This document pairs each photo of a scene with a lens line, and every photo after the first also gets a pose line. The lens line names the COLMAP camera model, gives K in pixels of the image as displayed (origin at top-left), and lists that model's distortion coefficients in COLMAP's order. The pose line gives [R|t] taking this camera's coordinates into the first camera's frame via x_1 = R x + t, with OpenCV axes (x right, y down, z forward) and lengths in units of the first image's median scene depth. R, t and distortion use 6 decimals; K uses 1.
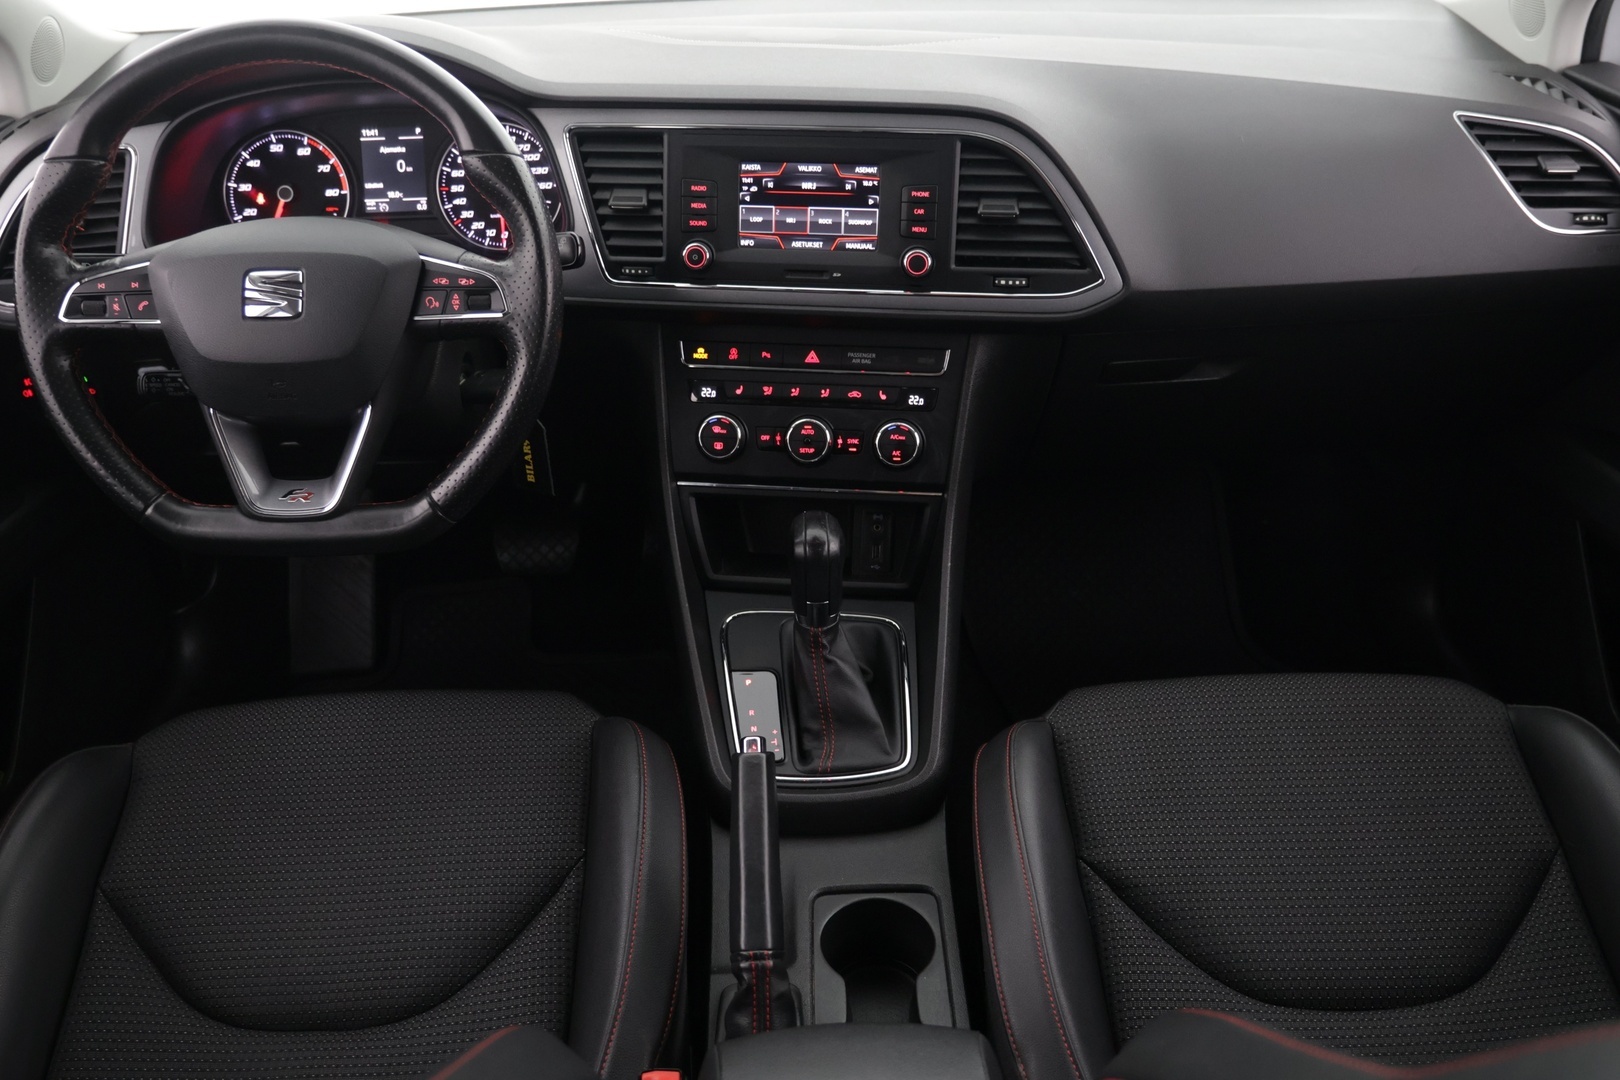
lens RADIAL K [[1360.2, 0, 812.5], [0, 1360.2, 536.4], [0, 0, 1]] dist [-0.038887, 0.040118]
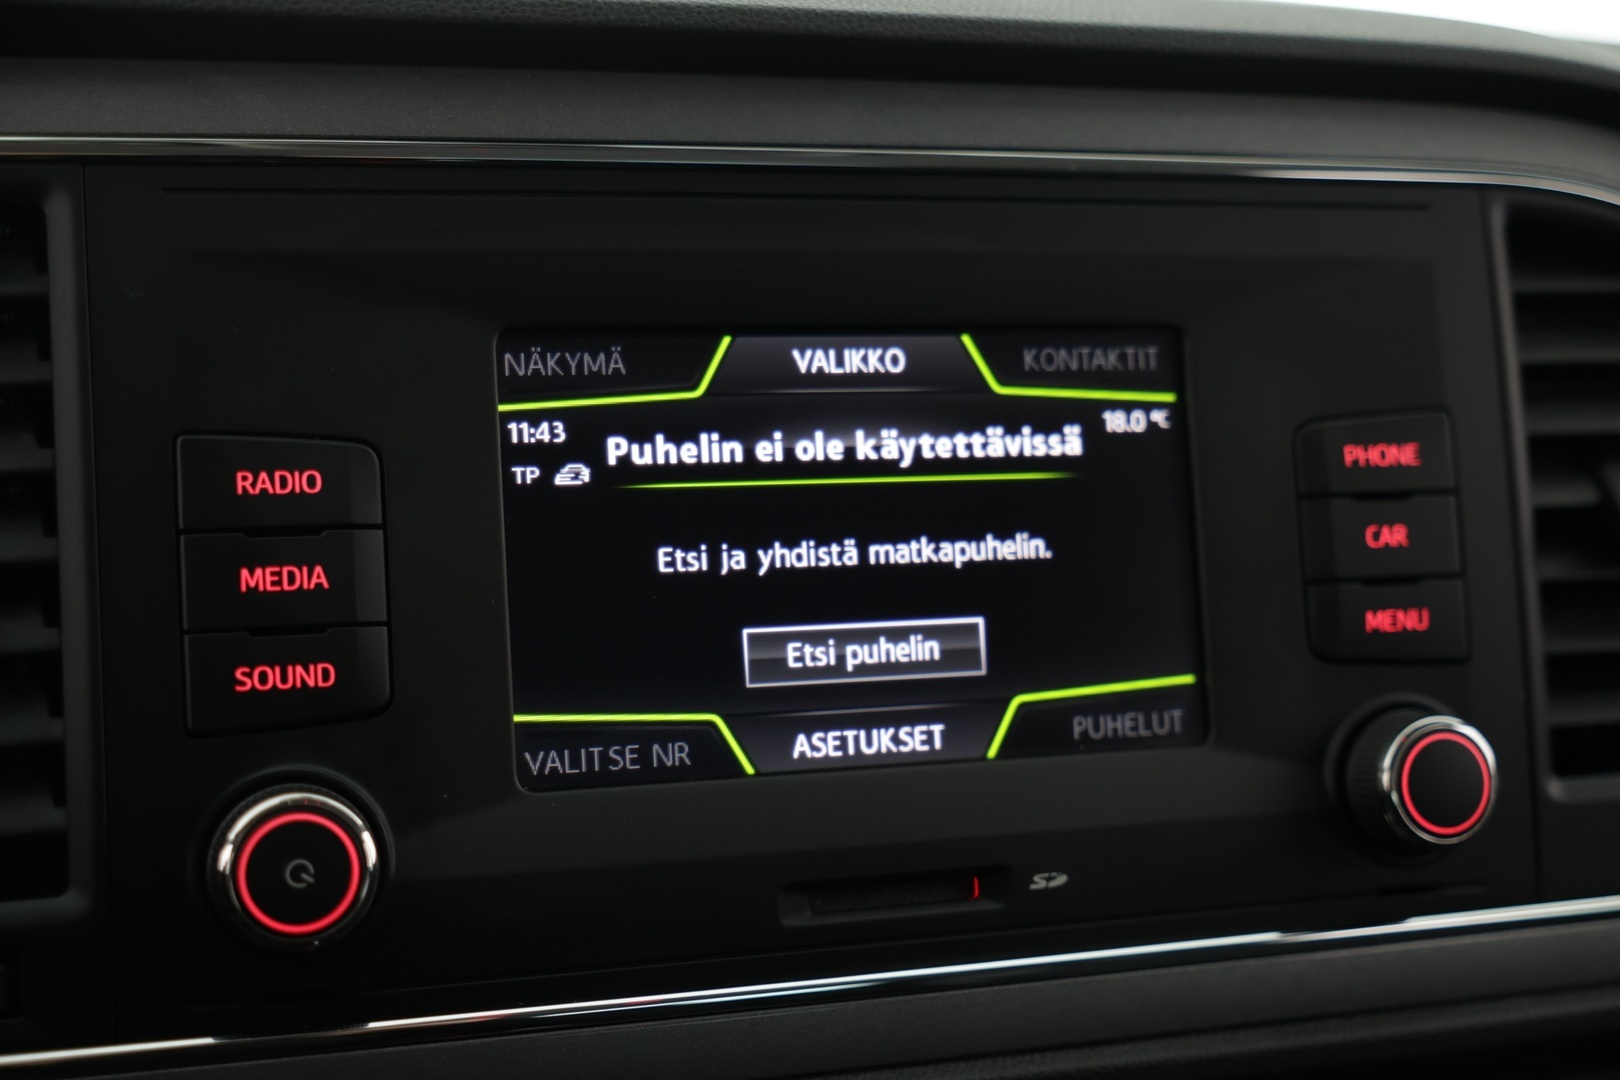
lens RADIAL K [[2203.0, 0, 804.4], [0, 2203.0, 535.1], [0, 0, 1]] dist [0.013603, 0.000000]
pose [[0.911107, -0.050836, 0.409023, -0.133718], [0.171346, 0.949265, -0.263696, -0.156808], [-0.374867, 0.310340, 0.873593, 0.698457]]
